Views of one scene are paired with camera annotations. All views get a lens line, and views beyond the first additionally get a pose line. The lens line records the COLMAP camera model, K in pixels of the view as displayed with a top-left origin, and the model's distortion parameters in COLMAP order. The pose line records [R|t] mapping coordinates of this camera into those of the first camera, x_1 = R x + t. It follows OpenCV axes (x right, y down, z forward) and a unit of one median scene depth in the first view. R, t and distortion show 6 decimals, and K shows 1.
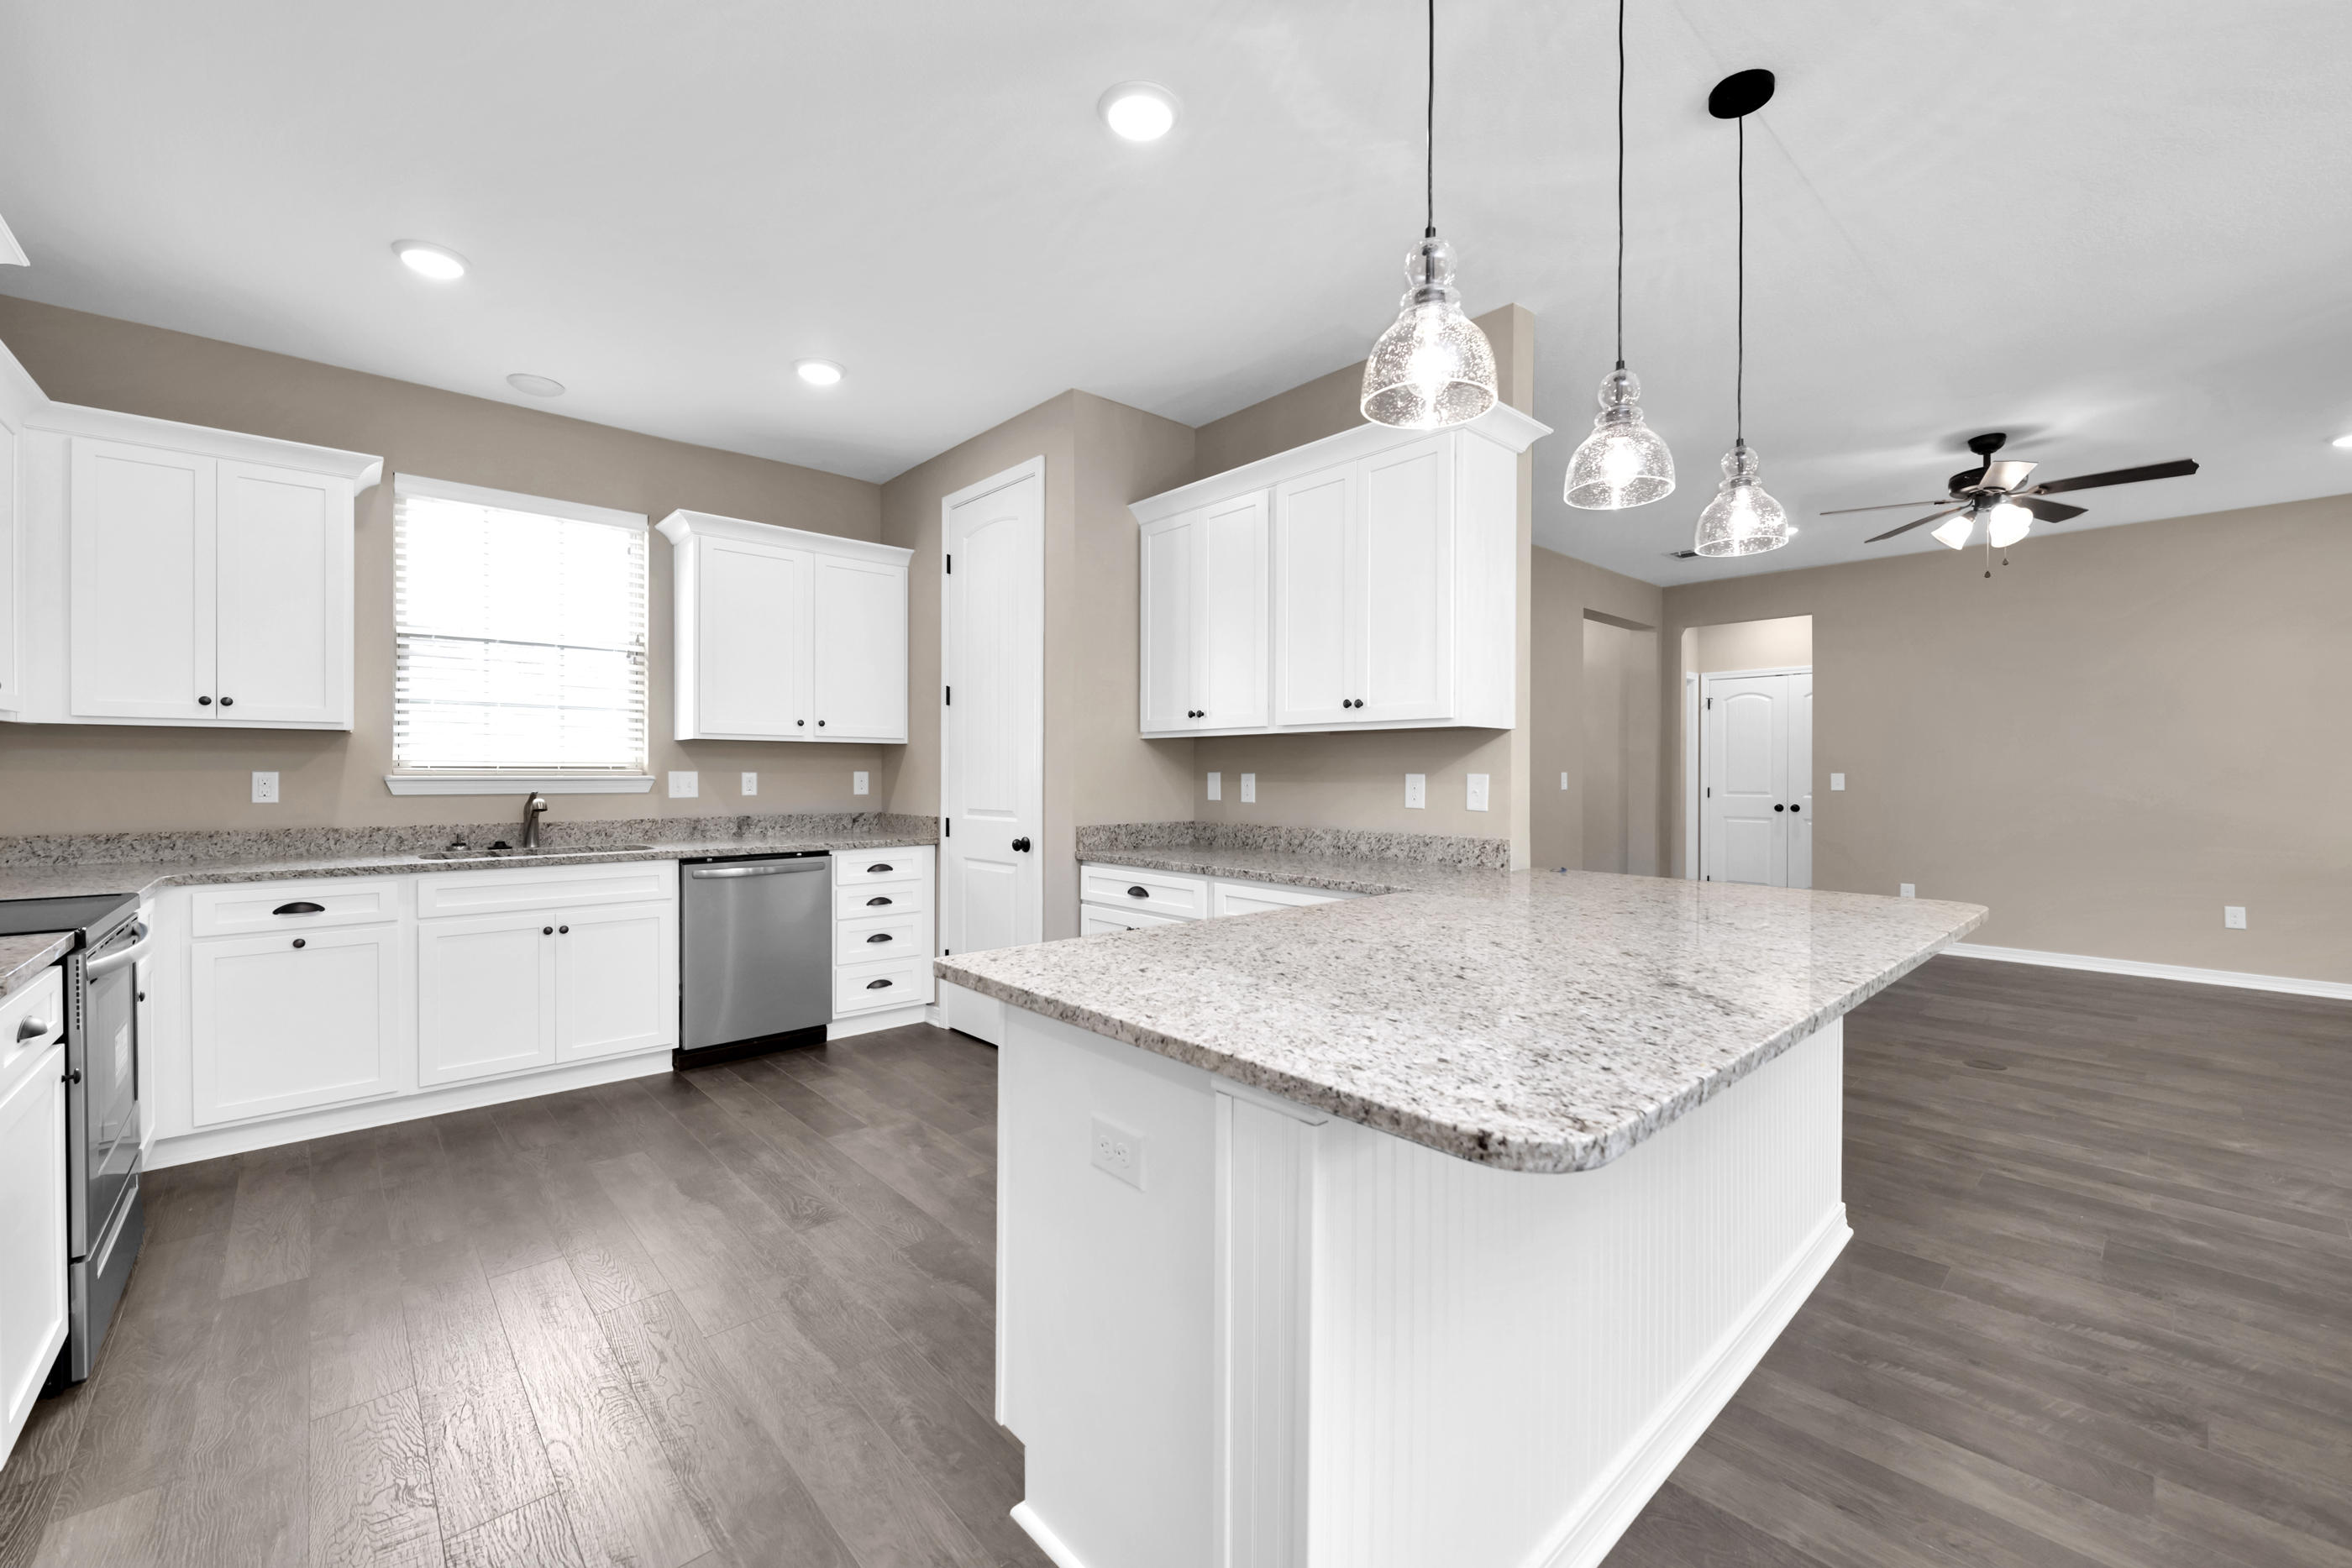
lens RADIAL K [[943.1, 0, 1176.0], [0, 943.1, 784.0], [0, 0, 1]] dist [-0.016723, -0.000289]
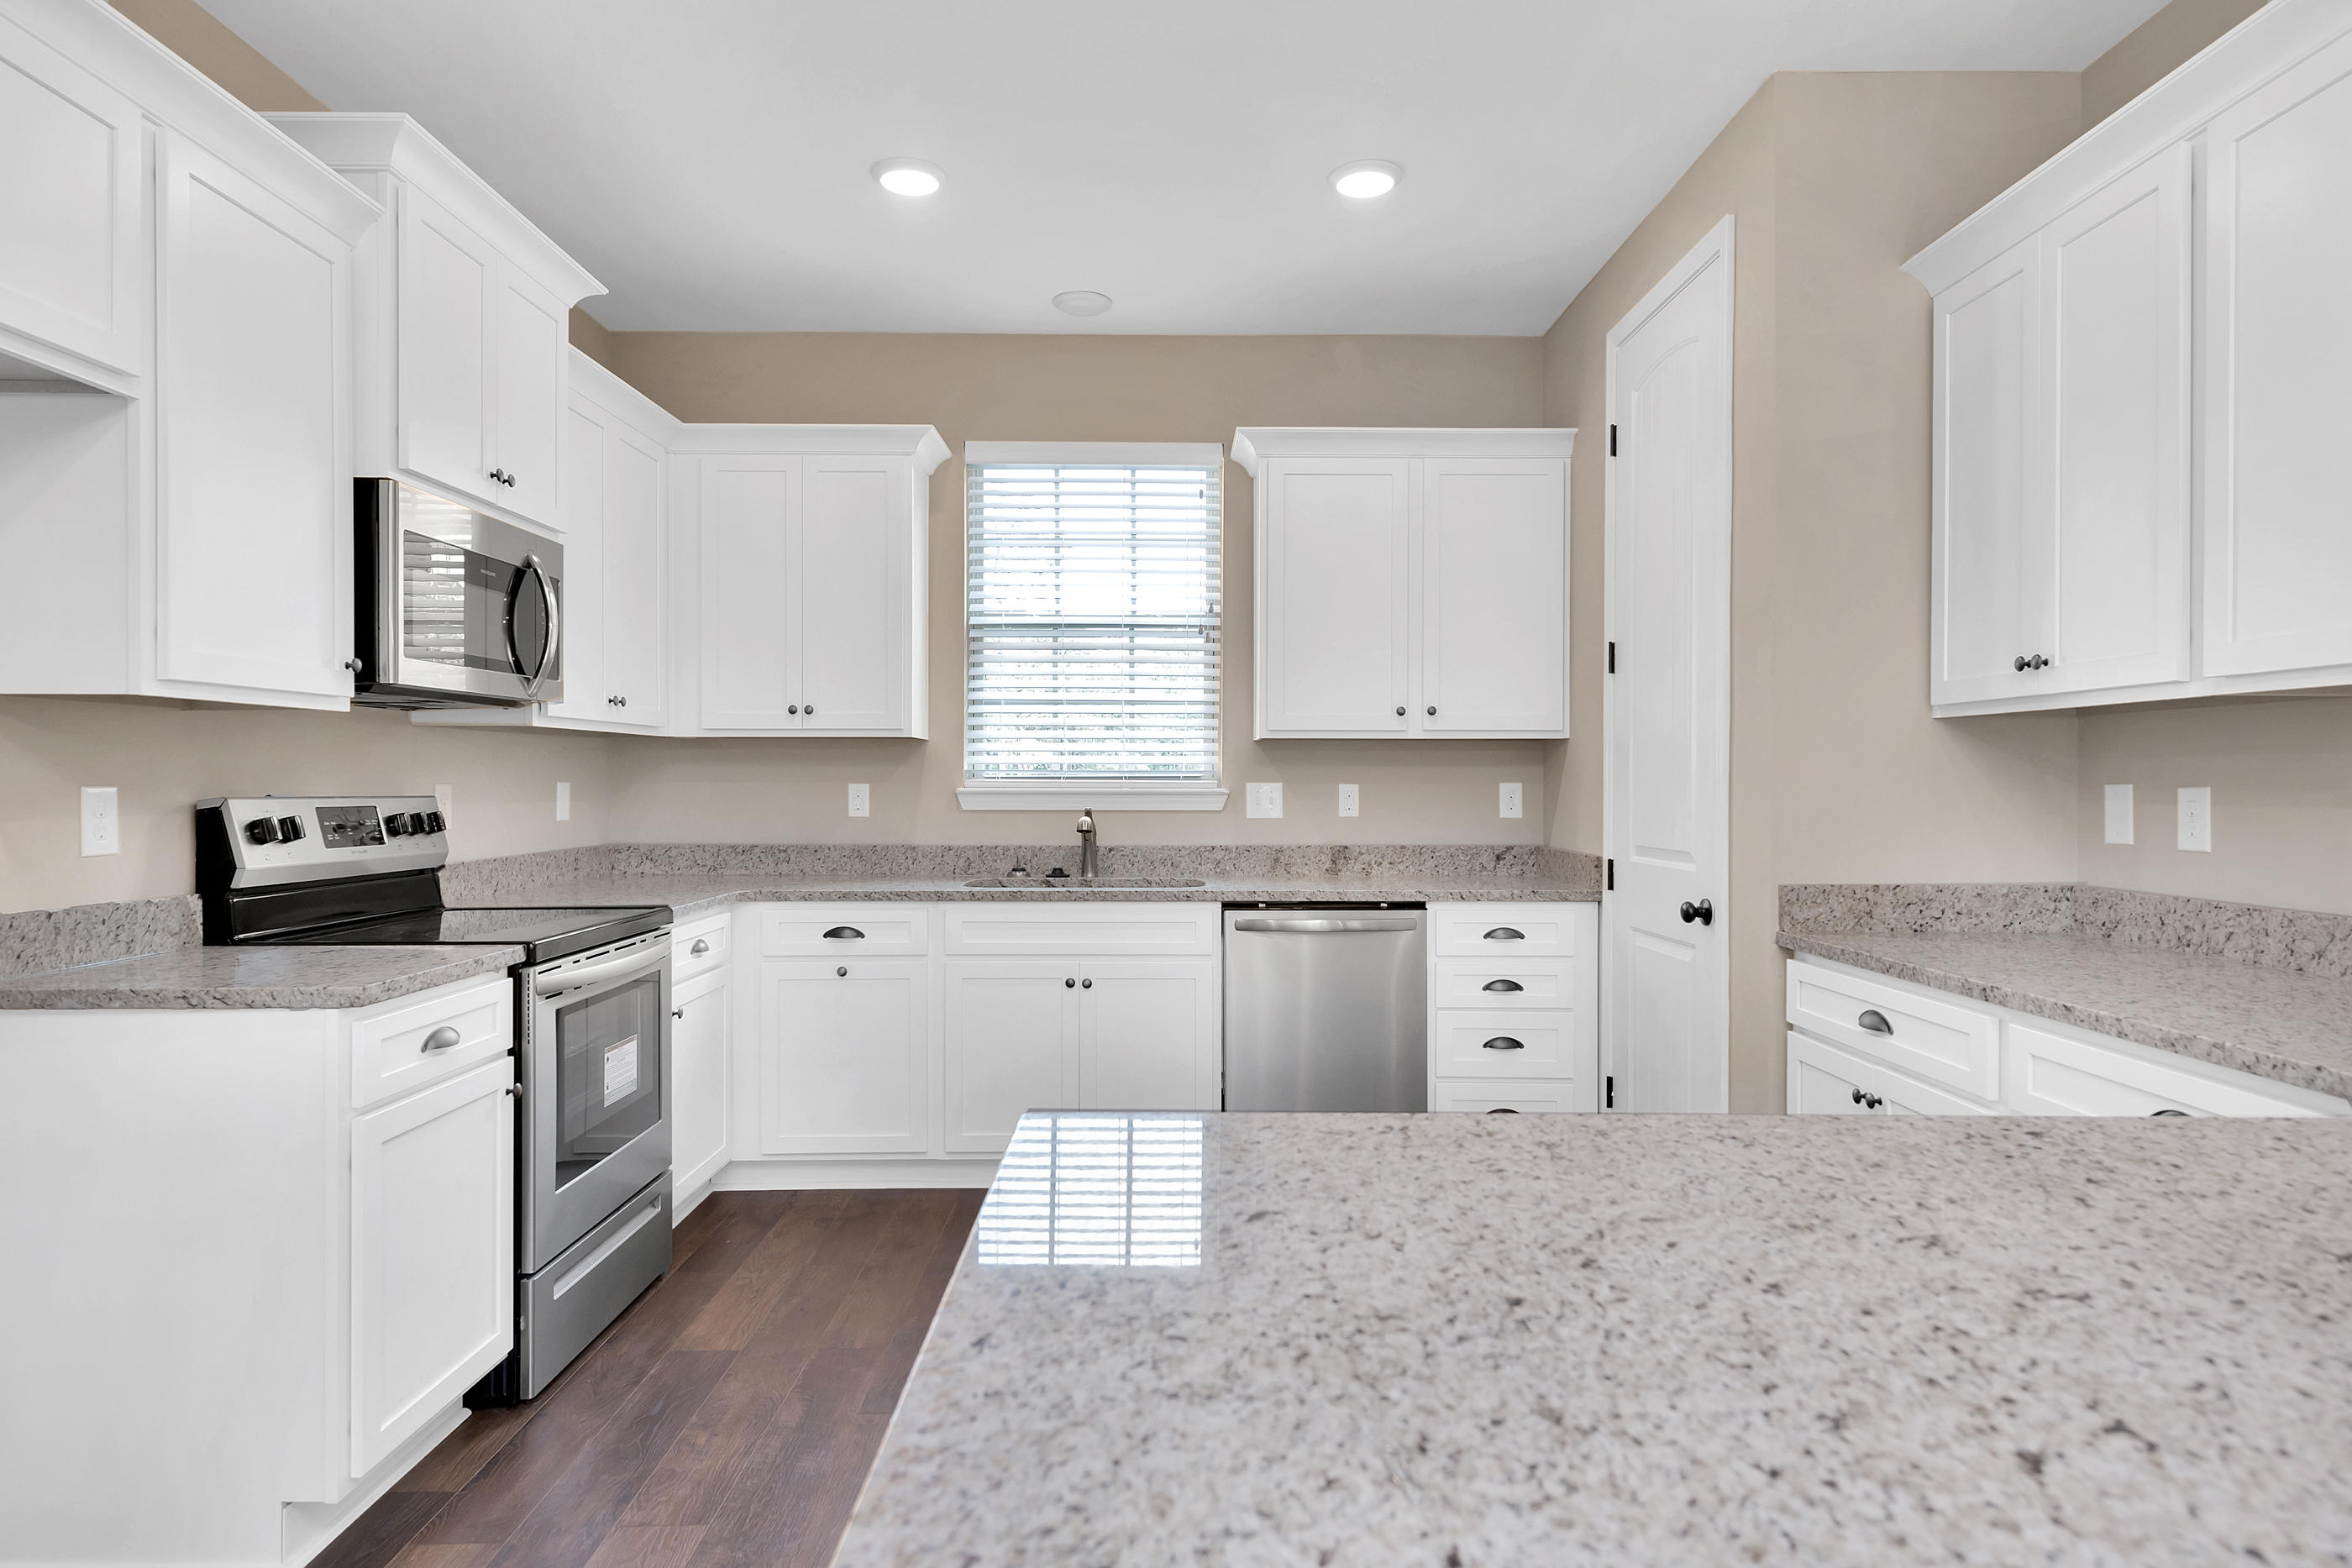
lens RADIAL K [[1347.6, 0, 1176.0], [0, 1347.6, 784.0], [0, 0, 1]] dist [0.001804, -0.000421]
pose [[0.739989, -0.000059, -0.672619, 0.152663], [-0.007546, 0.999936, -0.008390, -0.003413], [0.672577, 0.011285, 0.739942, 0.192932]]
